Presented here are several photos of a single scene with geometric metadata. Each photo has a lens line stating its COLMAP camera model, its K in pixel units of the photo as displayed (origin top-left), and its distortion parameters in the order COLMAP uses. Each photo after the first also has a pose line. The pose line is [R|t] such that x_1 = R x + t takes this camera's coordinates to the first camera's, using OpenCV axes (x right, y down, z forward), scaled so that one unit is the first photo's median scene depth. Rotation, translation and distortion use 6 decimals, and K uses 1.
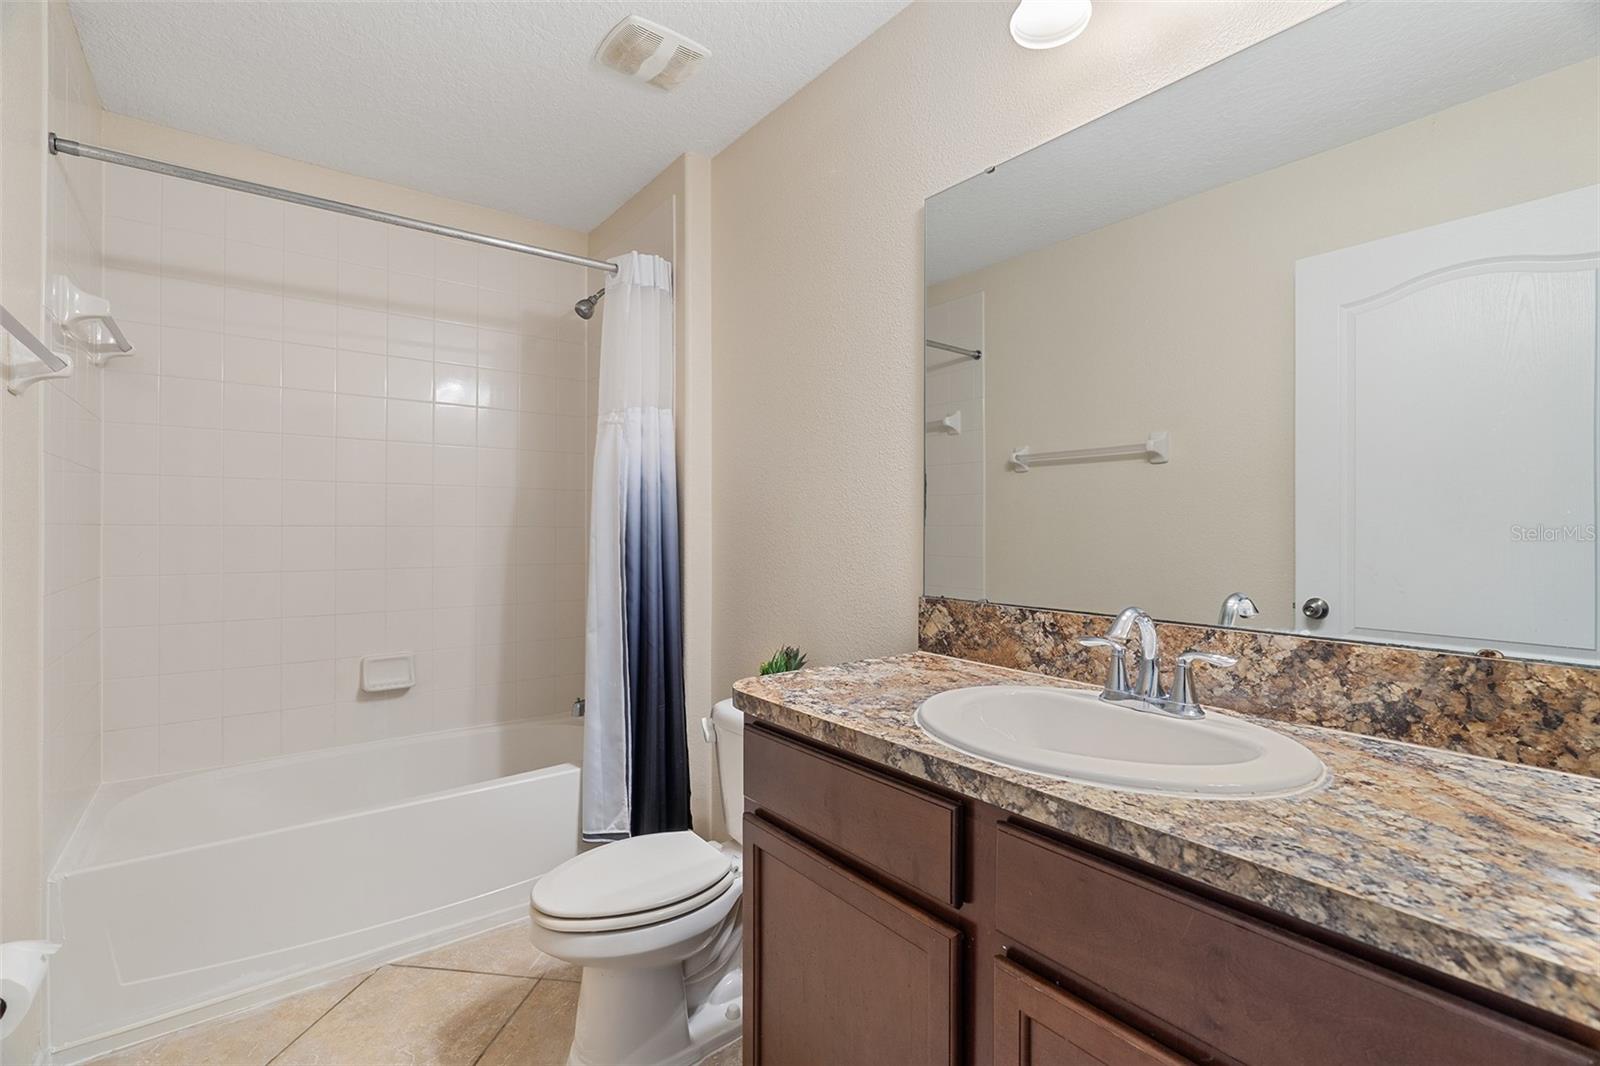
lens RADIAL K [[731.0, 0, 792.6], [0, 731.0, 531.3], [0, 0, 1]] dist [-0.003869, 0.000652]
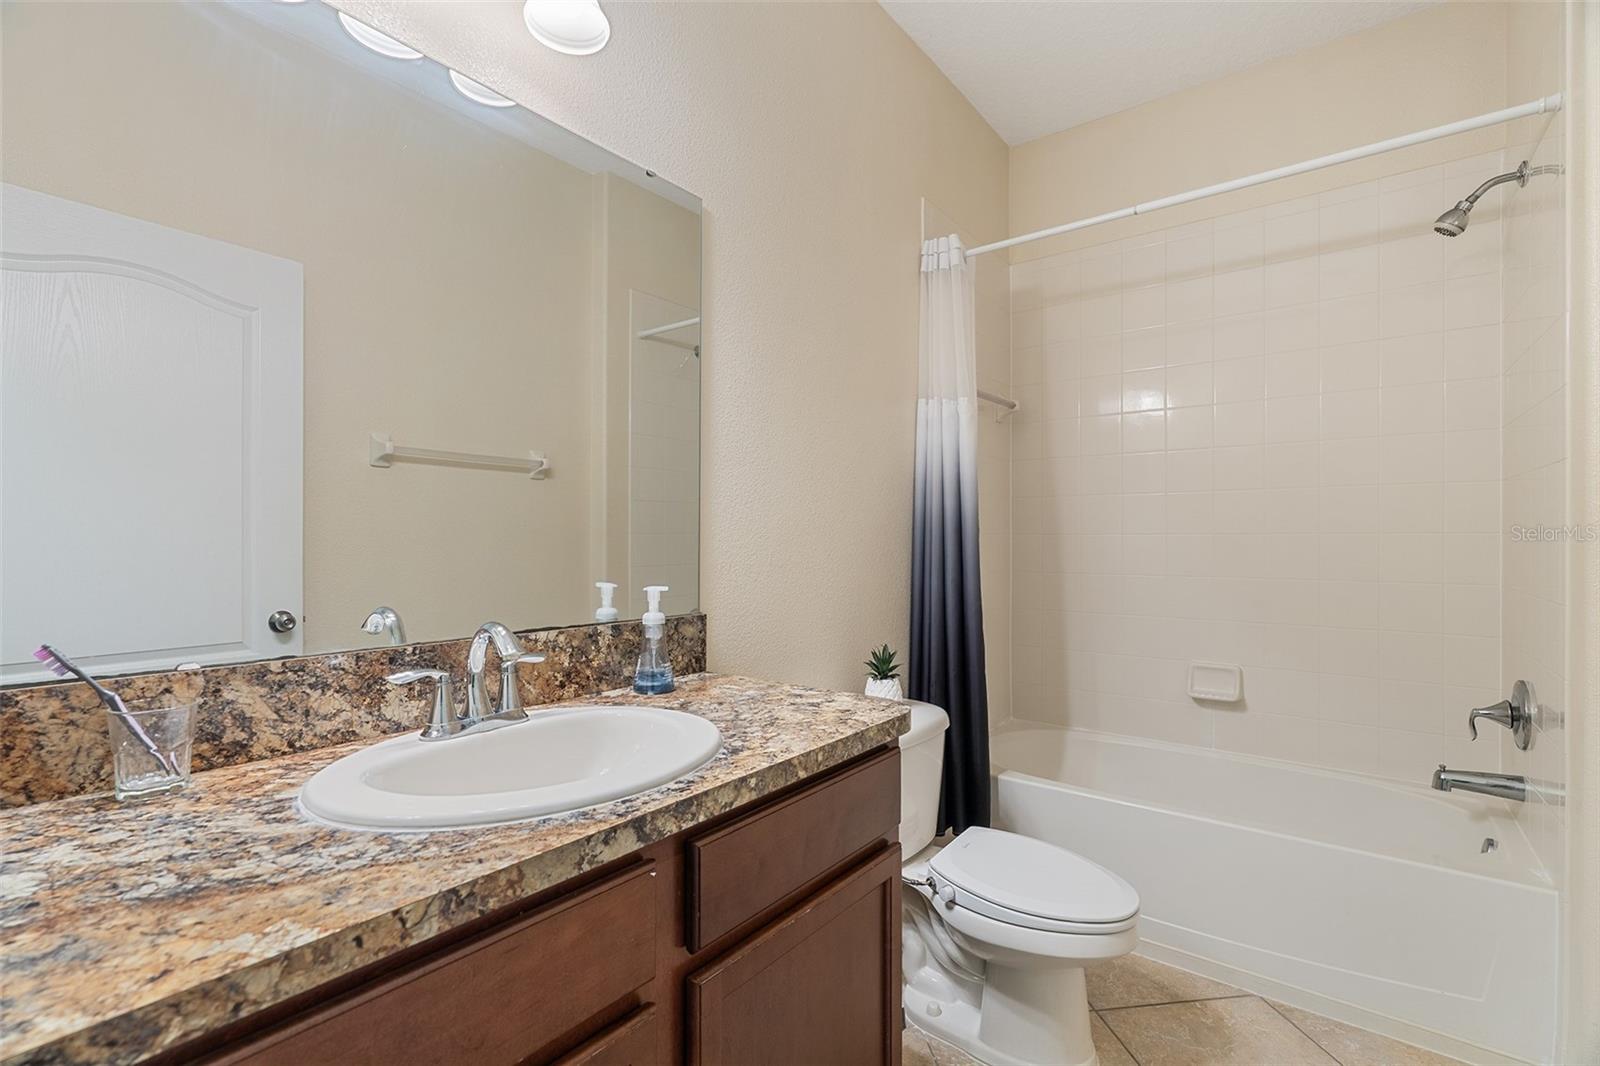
lens RADIAL K [[731.0, 0, 794.9], [0, 731.0, 528.7], [0, 0, 1]] dist [-0.003869, 0.000652]
pose [[-0.250669, 0.002787, 0.968069, -0.712680], [0.006181, 0.999980, -0.001278, -0.022324], [-0.968053, 0.005663, -0.250681, 1.109696]]
